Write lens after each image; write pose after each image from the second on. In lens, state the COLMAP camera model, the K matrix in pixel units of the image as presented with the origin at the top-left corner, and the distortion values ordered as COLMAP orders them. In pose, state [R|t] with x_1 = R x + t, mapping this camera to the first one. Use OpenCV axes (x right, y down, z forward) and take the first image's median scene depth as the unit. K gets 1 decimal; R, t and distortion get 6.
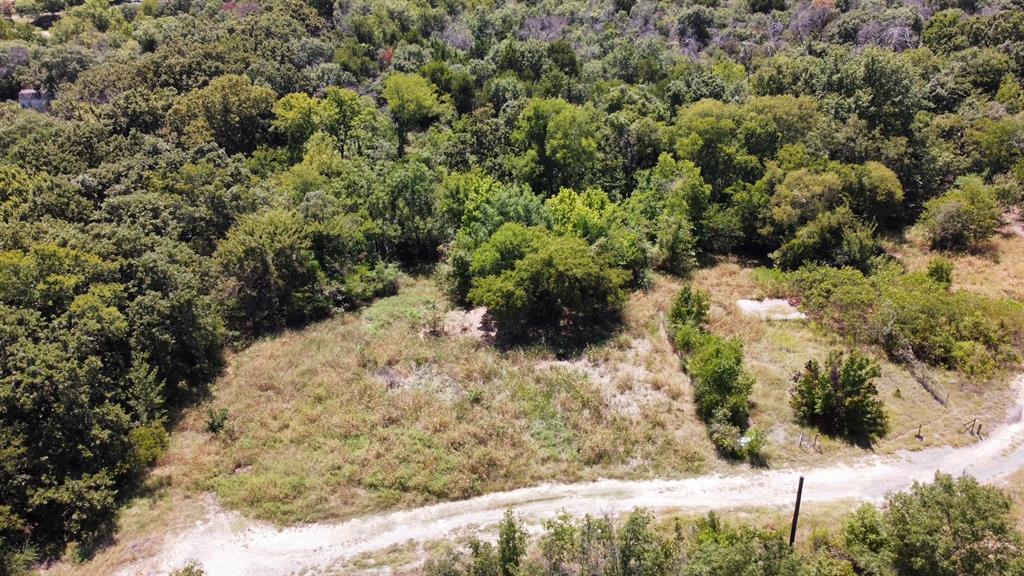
lens RADIAL K [[775.0, 0, 511.1], [0, 775.0, 289.4], [0, 0, 1]] dist [0.001479, -0.008132]
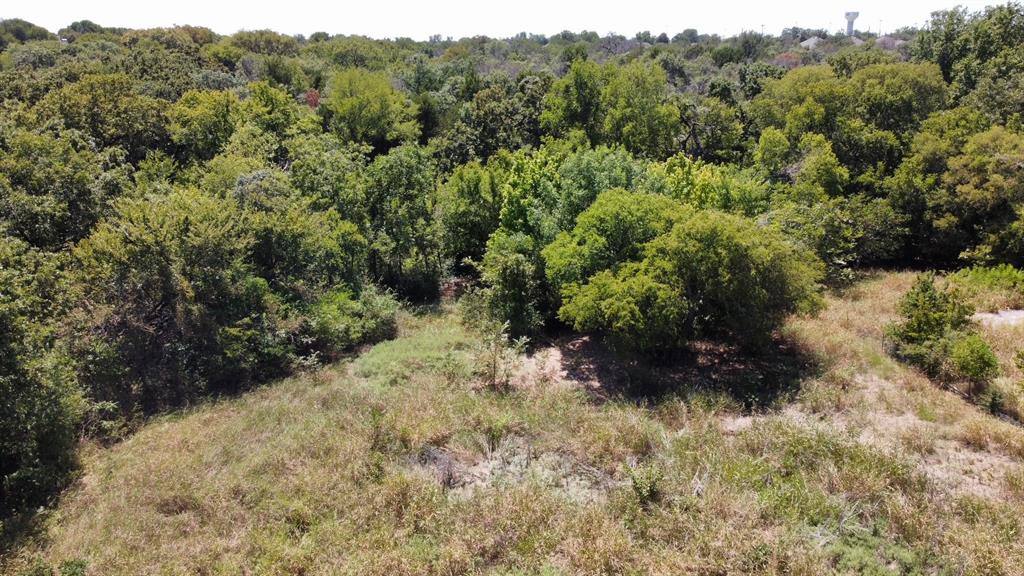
lens RADIAL K [[775.0, 0, 512.8], [0, 775.0, 290.9], [0, 0, 1]] dist [0.001479, -0.008132]
pose [[0.988564, -0.035789, 0.146493, -0.164110], [0.059085, 0.985684, -0.157912, 0.076430], [-0.138745, 0.164762, 0.976526, 0.455064]]
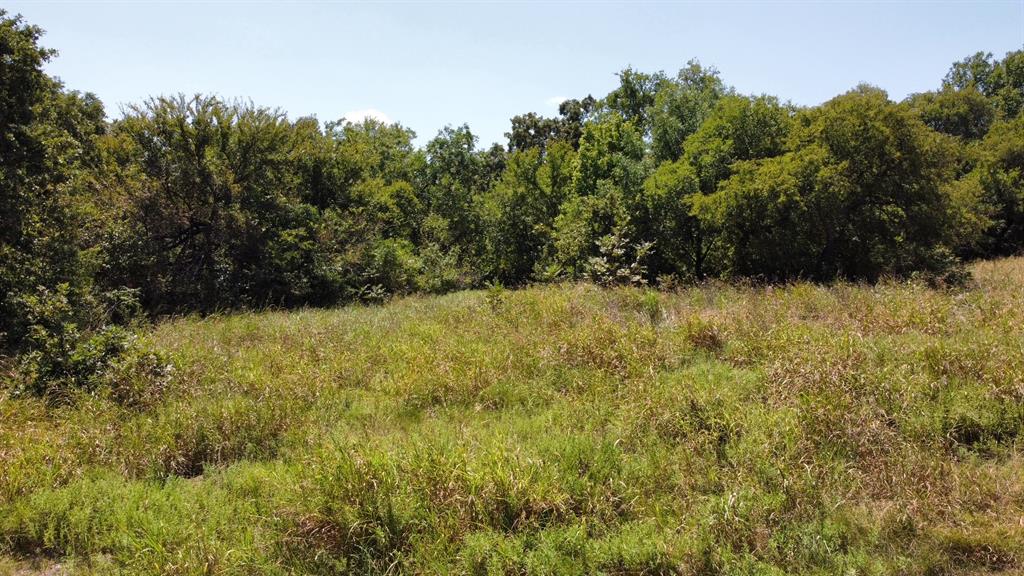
lens RADIAL K [[775.0, 0, 512.2], [0, 775.0, 286.8], [0, 0, 1]] dist [0.001479, -0.008132]
pose [[0.978543, -0.010180, 0.205793, -0.243473], [0.091527, 0.916304, -0.389885, 0.206694], [-0.184600, 0.400355, 0.897574, 0.617643]]
